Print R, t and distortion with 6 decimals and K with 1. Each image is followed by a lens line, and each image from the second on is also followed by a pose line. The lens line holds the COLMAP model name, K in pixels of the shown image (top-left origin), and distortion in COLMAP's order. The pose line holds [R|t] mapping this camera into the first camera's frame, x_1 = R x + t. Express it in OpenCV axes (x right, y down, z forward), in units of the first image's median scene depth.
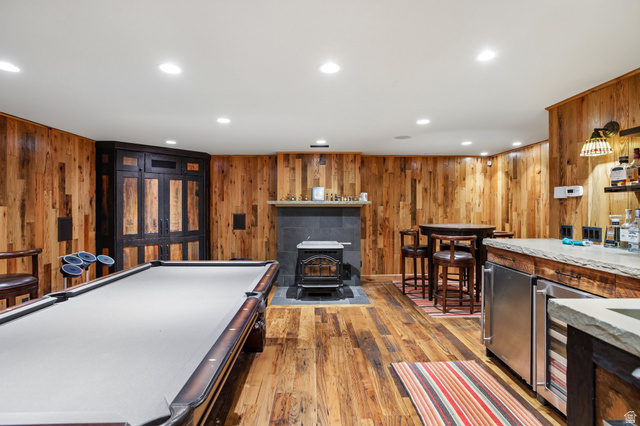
lens RADIAL K [[303.0, 0, 318.1], [0, 303.0, 210.8], [0, 0, 1]] dist [-0.048472, 0.029229]
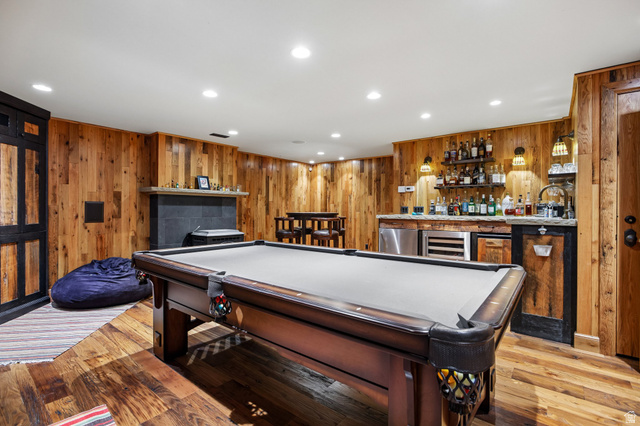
lens RADIAL K [[303.0, 0, 318.1], [0, 303.0, 210.8], [0, 0, 1]] dist [-0.048472, 0.029229]
pose [[0.644639, -0.000020, 0.764487, -0.496425], [0.004879, 0.999980, -0.004088, 0.040247], [-0.764471, 0.006365, 0.644626, 0.086613]]
